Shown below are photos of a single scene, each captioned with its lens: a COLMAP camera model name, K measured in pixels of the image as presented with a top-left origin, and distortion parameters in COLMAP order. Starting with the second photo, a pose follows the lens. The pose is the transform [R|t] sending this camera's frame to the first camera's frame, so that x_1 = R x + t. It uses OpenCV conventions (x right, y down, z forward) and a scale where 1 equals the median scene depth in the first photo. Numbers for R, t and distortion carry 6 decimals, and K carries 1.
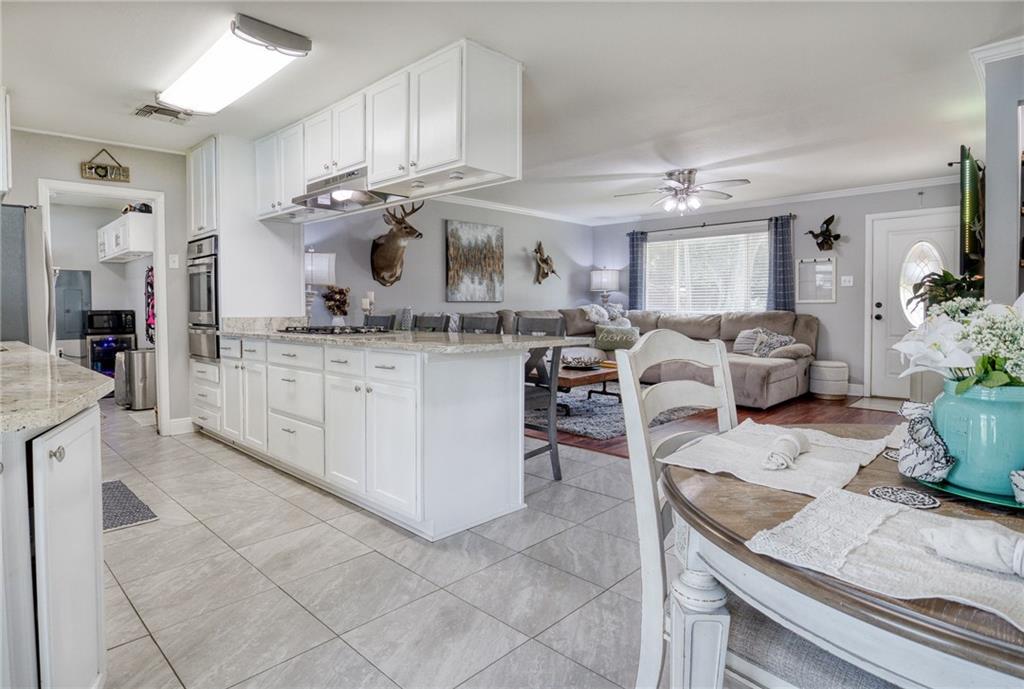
lens RADIAL K [[559.9, 0, 473.1], [0, 559.9, 322.4], [0, 0, 1]] dist [-0.054617, 0.026410]
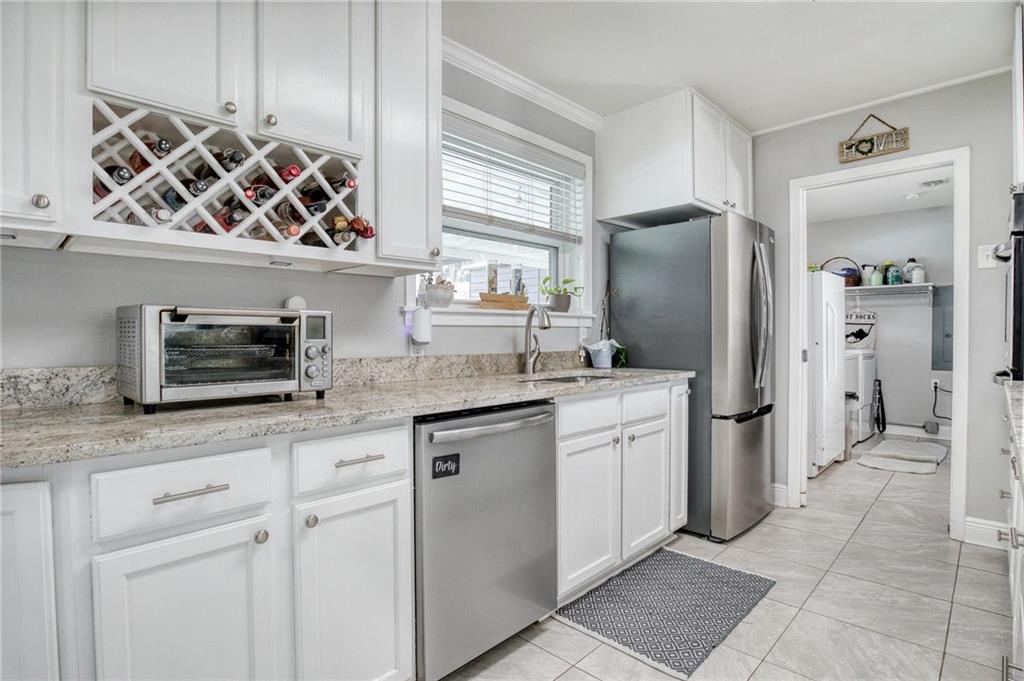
lens RADIAL K [[505.3, 0, 488.8], [0, 505.3, 340.2], [0, 0, 1]] dist [-0.037256, 0.000794]
pose [[0.004141, 0.021652, -0.999757, -0.014784], [-0.025521, 0.999442, 0.021540, -0.013641], [0.999666, 0.025426, 0.004692, 0.354848]]
